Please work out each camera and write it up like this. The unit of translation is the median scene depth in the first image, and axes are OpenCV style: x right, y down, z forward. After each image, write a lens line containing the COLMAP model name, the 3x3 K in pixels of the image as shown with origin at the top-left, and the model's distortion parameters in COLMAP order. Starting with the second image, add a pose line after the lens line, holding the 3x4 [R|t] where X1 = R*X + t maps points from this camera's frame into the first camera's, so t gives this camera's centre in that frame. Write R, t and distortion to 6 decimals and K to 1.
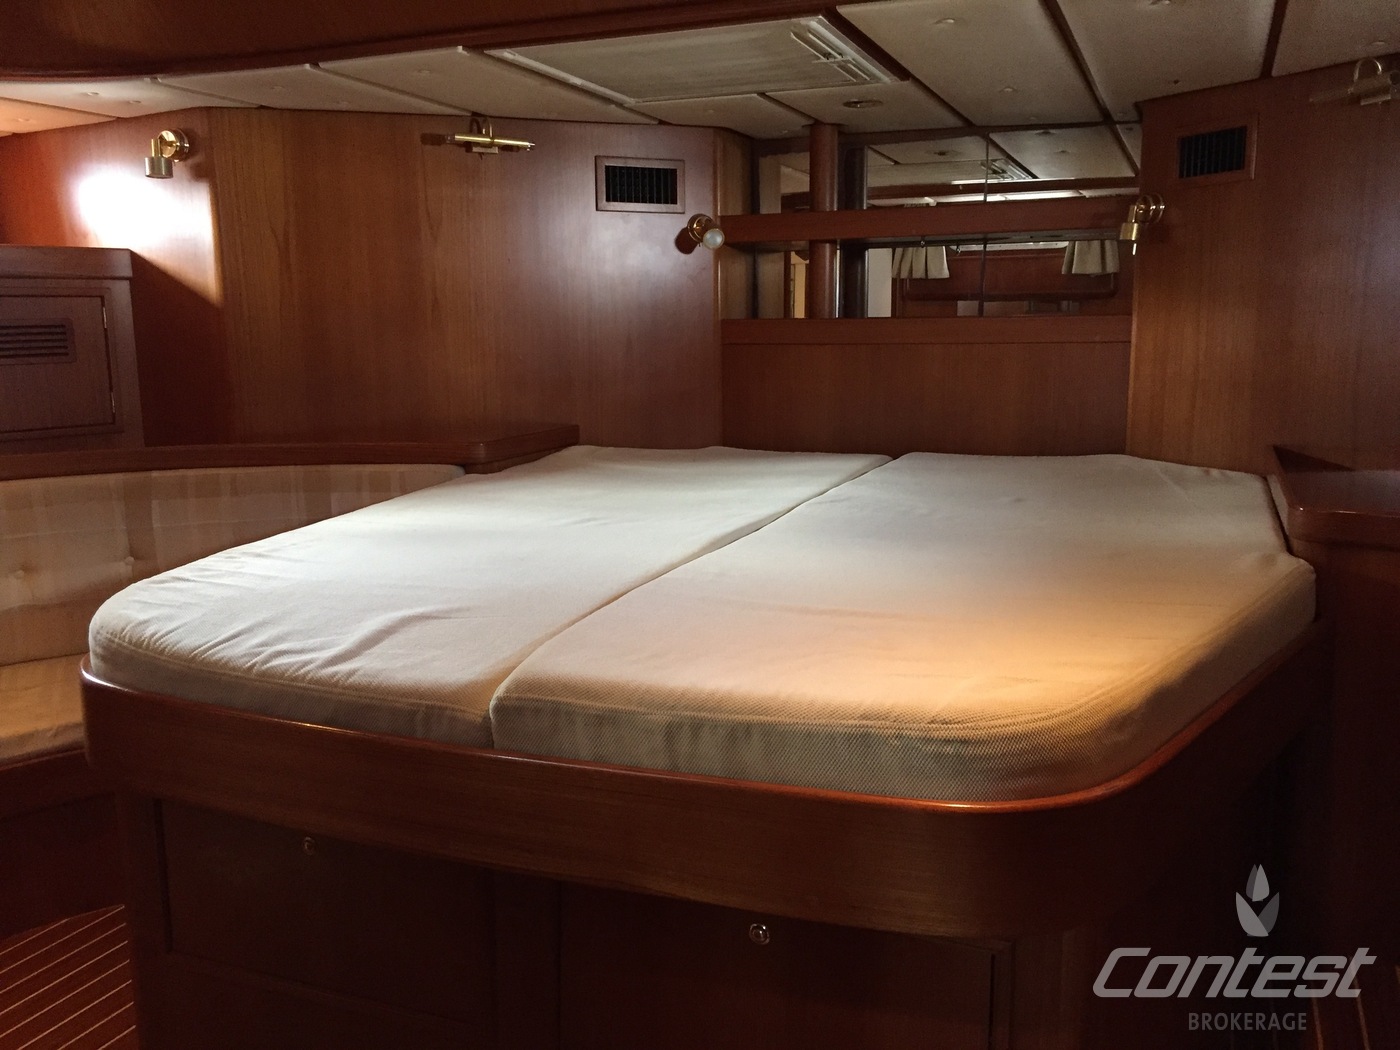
lens RADIAL K [[1197.2, 0, 700.0], [0, 1197.2, 525.0], [0, 0, 1]] dist [0.079070, -0.101137]
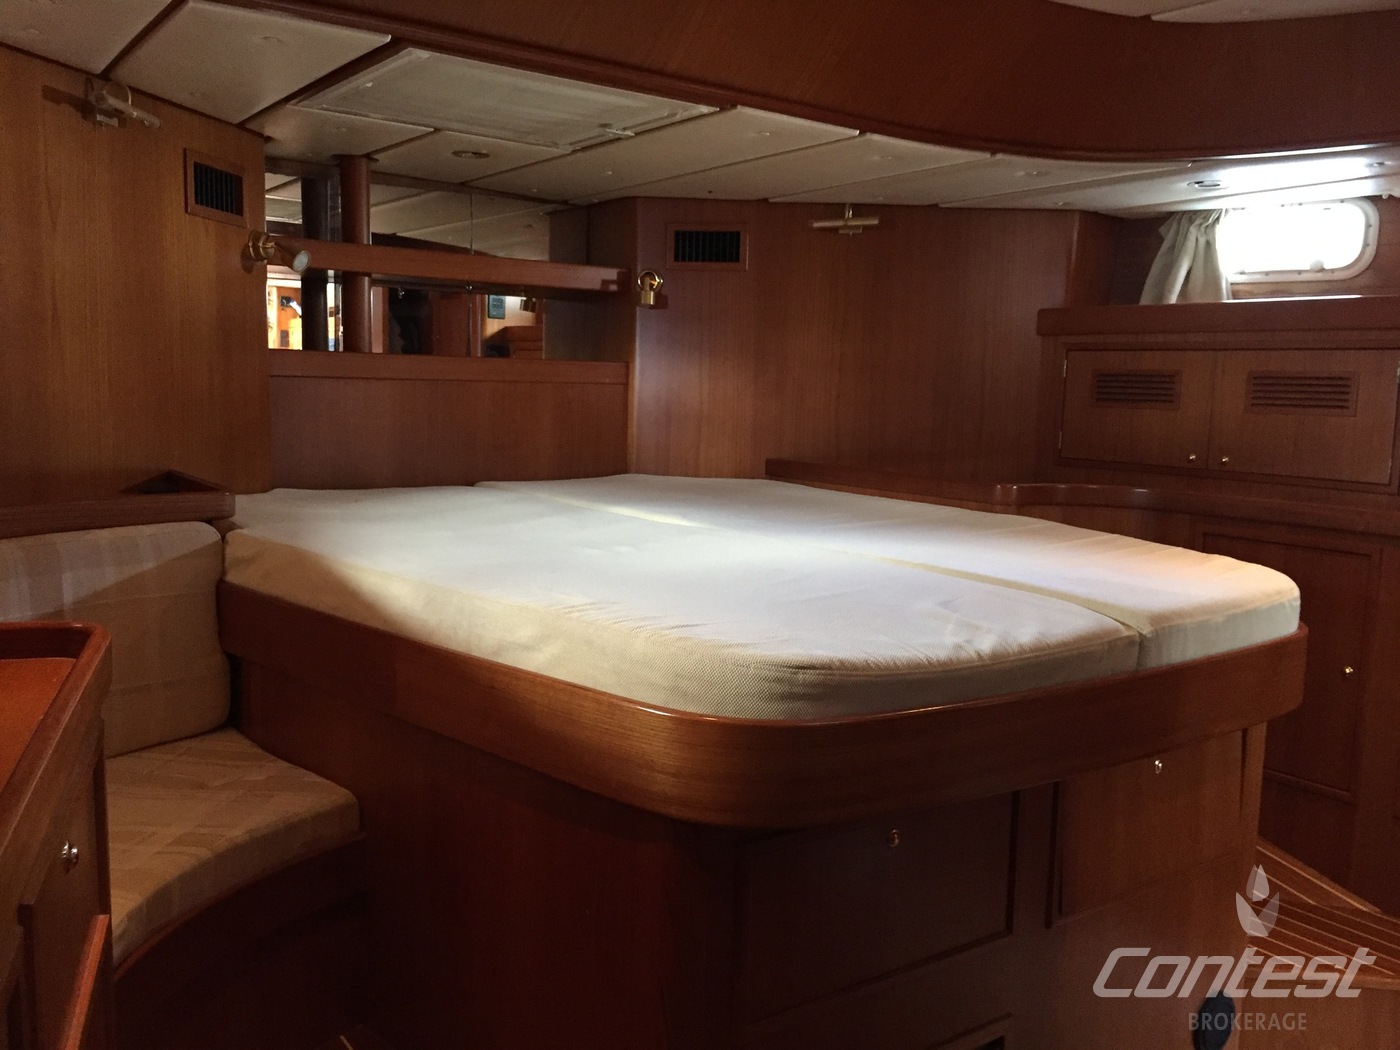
lens RADIAL K [[1206.8, 0, 701.9], [0, 1206.8, 547.1], [0, 0, 1]] dist [0.109146, 0.001880]
pose [[0.525600, -0.101137, 0.844699, -0.667022], [0.111274, 0.992551, 0.049601, -0.035133], [-0.843424, 0.067923, 0.532938, 0.264426]]
